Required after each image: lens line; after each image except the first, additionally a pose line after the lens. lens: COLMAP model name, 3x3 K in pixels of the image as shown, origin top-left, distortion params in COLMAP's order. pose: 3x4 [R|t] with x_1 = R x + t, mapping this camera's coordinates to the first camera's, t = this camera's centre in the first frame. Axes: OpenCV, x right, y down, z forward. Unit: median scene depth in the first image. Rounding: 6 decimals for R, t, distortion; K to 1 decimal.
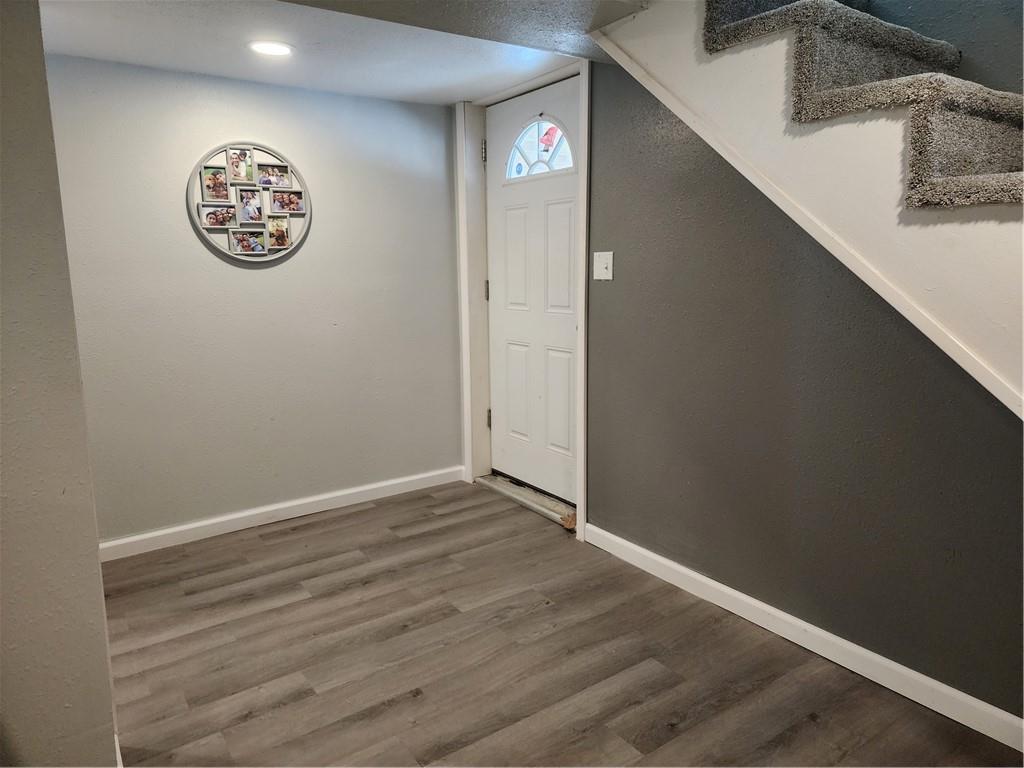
lens RADIAL K [[683.6, 0, 508.6], [0, 683.6, 373.6], [0, 0, 1]] dist [0.082176, -0.072800]
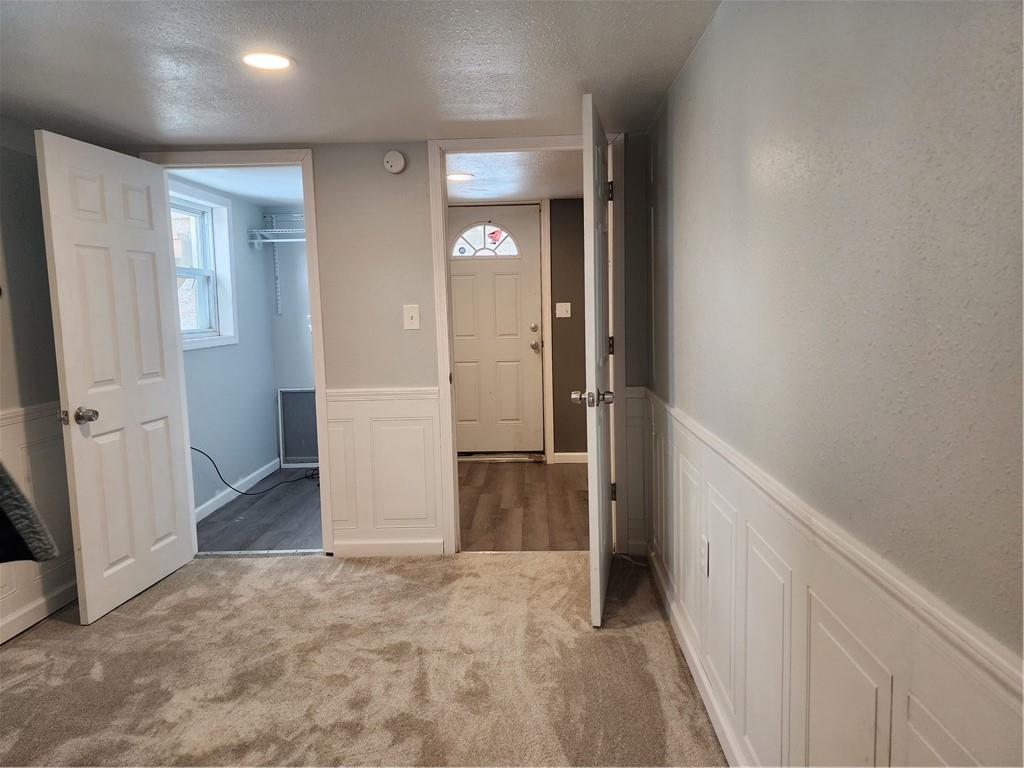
lens RADIAL K [[686.4, 0, 497.1], [0, 686.4, 383.2], [0, 0, 1]] dist [0.112365, -0.168814]
pose [[0.599886, -0.088475, 0.795179, -1.310190], [0.137659, 0.990459, 0.006352, 0.004495], [-0.788154, 0.105653, 0.606342, 0.012159]]
